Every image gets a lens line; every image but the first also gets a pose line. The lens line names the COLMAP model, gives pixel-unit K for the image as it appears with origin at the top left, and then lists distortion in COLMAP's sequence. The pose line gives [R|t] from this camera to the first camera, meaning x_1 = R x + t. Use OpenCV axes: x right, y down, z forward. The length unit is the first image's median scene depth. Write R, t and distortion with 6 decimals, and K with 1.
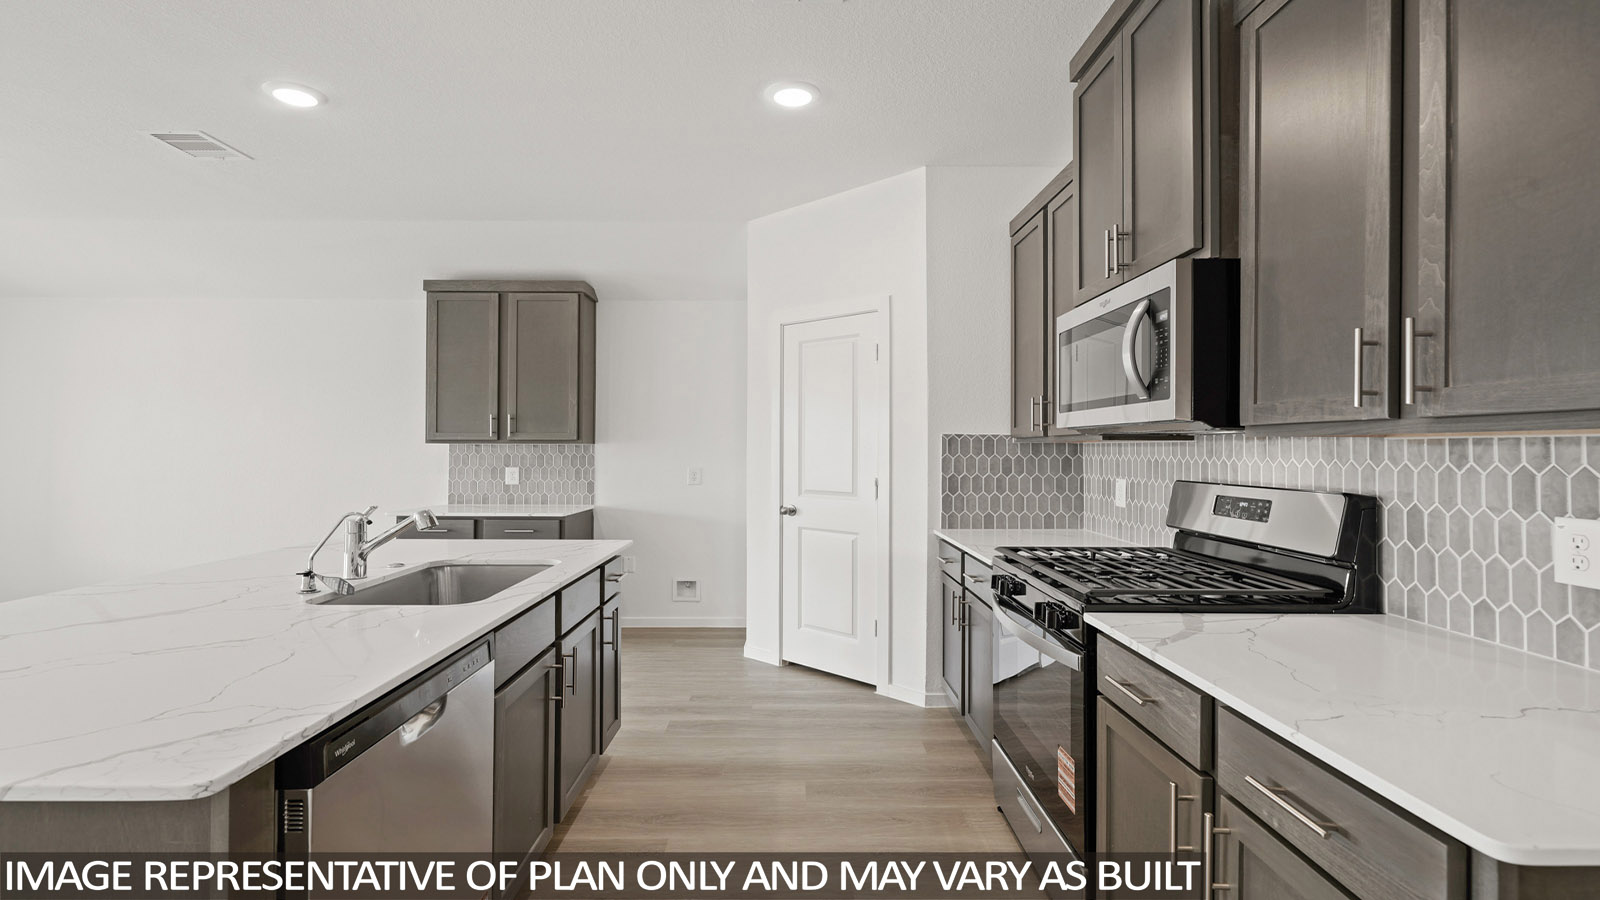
lens RADIAL K [[768.6, 0, 795.5], [0, 768.6, 441.1], [0, 0, 1]] dist [-0.005621, -0.001109]
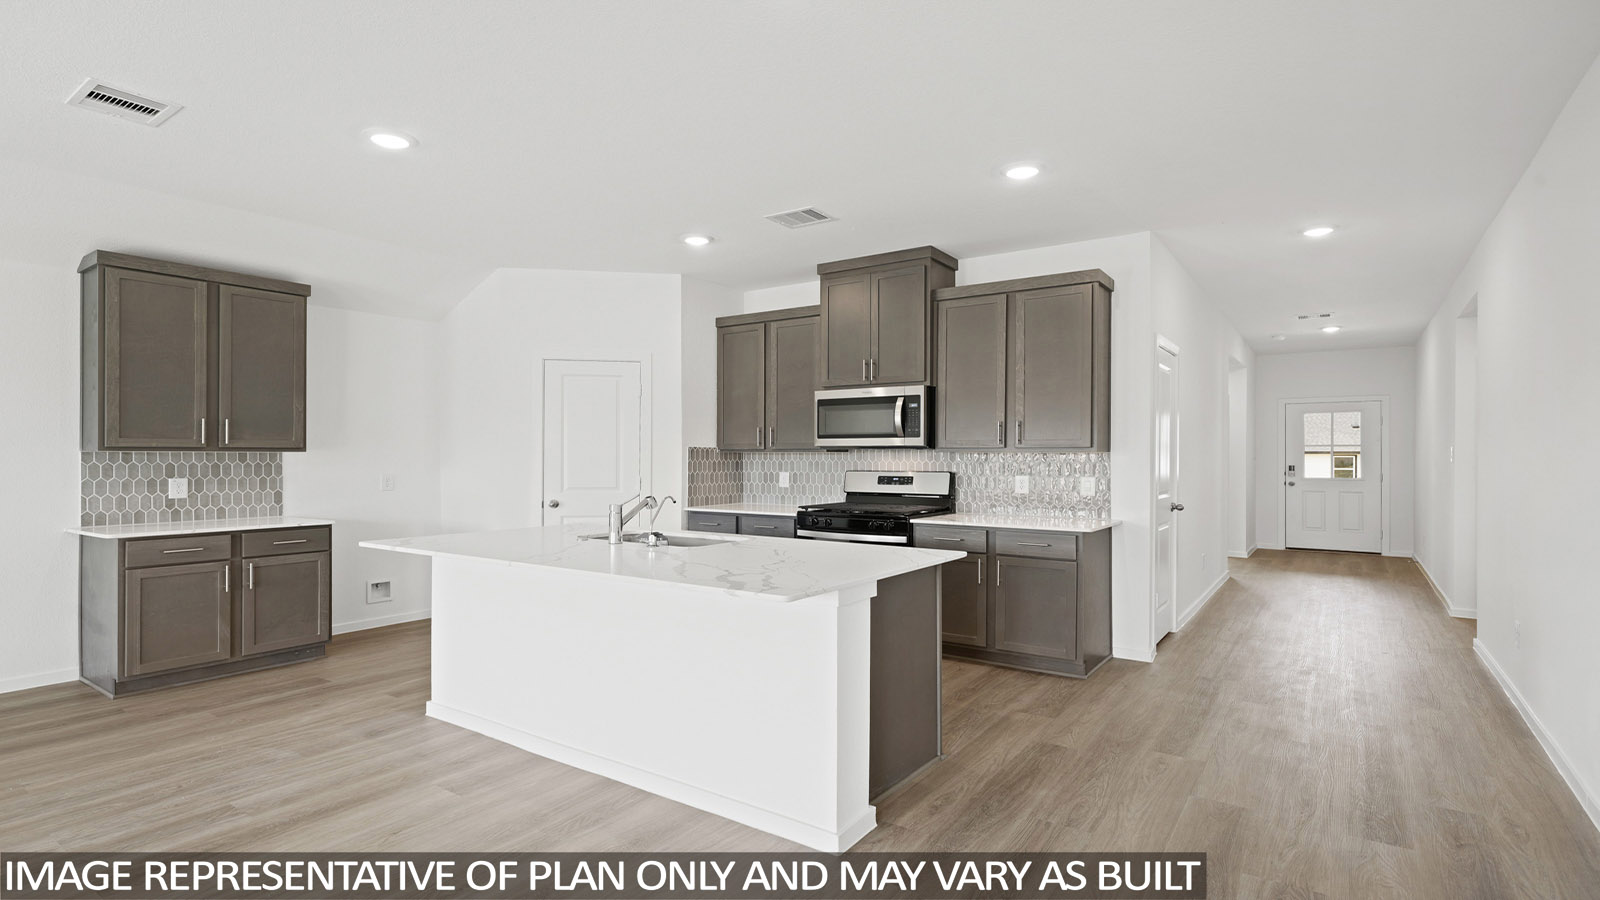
lens RADIAL K [[768.6, 0, 797.8], [0, 768.6, 453.8], [0, 0, 1]] dist [-0.005621, -0.001109]
pose [[0.587361, -0.000513, 0.809325, -0.940746], [-0.007133, 0.999958, 0.005810, -0.005347], [-0.809294, -0.009186, 0.587332, -0.106072]]
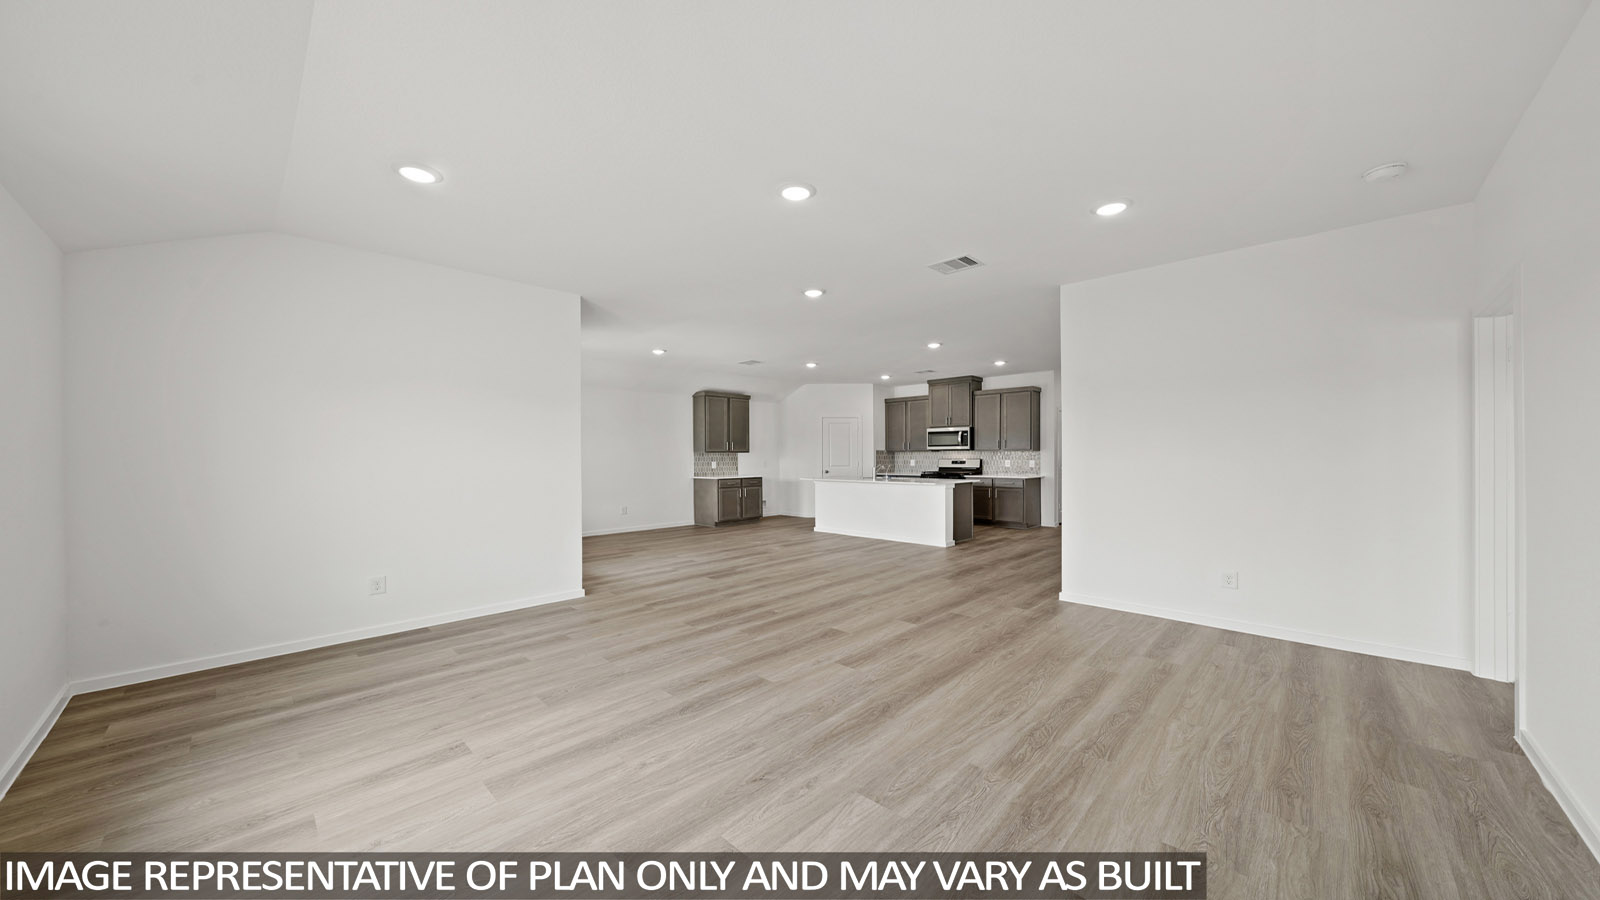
lens RADIAL K [[540.6, 0, 795.4], [0, 540.6, 452.5], [0, 0, 1]] dist [0.000718, -0.000003]
pose [[0.710726, -0.002046, 0.703466, -2.109446], [-0.001283, 0.999990, 0.004205, -0.007311], [-0.703468, -0.003891, 0.710716, -0.734422]]
